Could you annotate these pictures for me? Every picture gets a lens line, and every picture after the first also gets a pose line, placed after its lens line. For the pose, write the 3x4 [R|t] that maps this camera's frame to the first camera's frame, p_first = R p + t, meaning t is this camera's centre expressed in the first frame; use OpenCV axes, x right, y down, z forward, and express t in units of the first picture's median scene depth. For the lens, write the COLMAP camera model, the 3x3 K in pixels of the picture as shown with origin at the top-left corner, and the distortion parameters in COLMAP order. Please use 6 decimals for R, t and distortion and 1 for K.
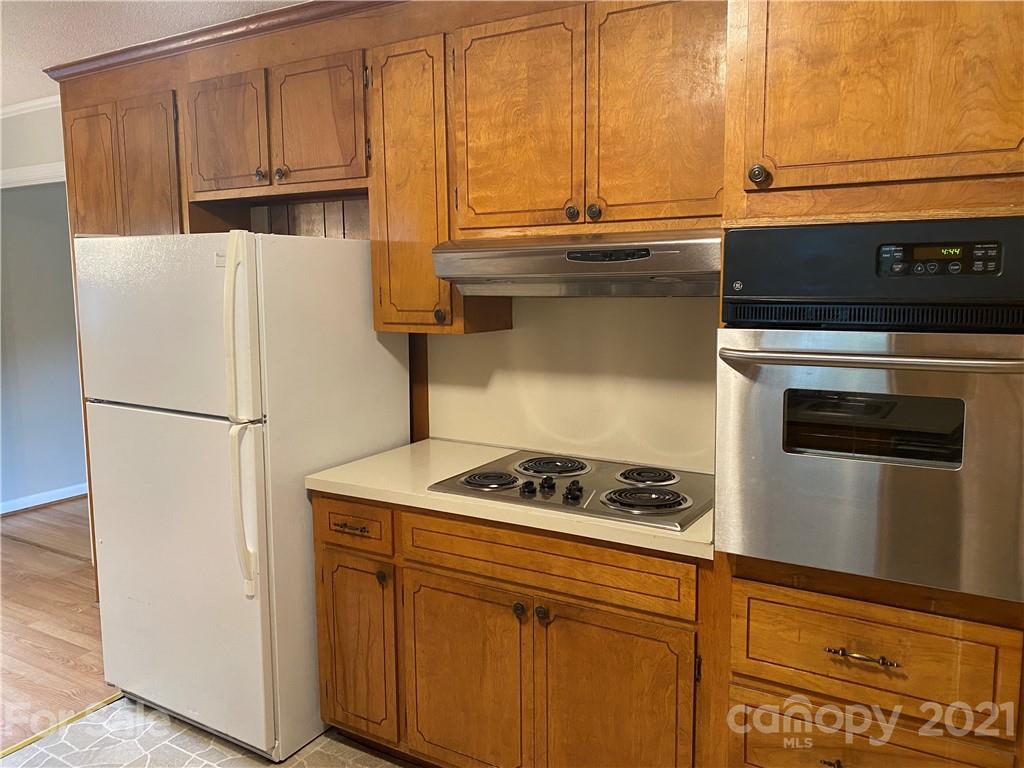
lens RADIAL K [[768.5, 0, 516.2], [0, 768.5, 369.2], [0, 0, 1]] dist [0.036791, -0.047525]
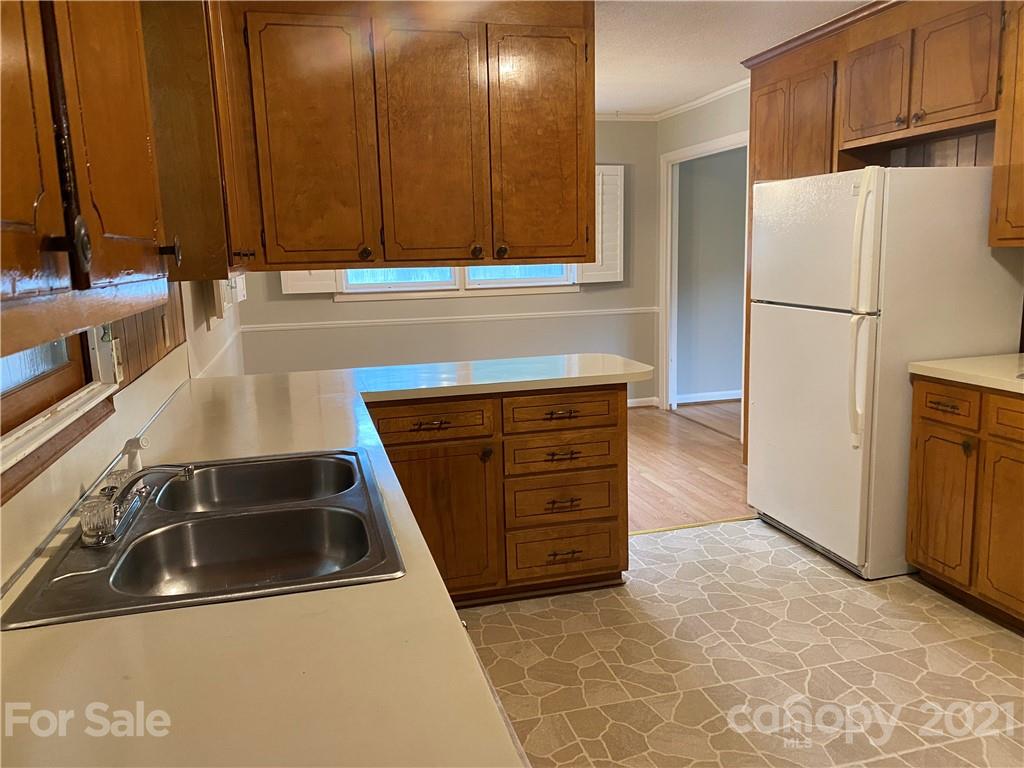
lens RADIAL K [[768.5, 0, 516.2], [0, 768.5, 369.2], [0, 0, 1]] dist [0.036791, -0.047525]
pose [[0.704279, 0.096737, -0.703302, 0.146228], [-0.058570, 0.995213, 0.078238, 0.081429], [0.707504, -0.013909, 0.706573, -0.306671]]
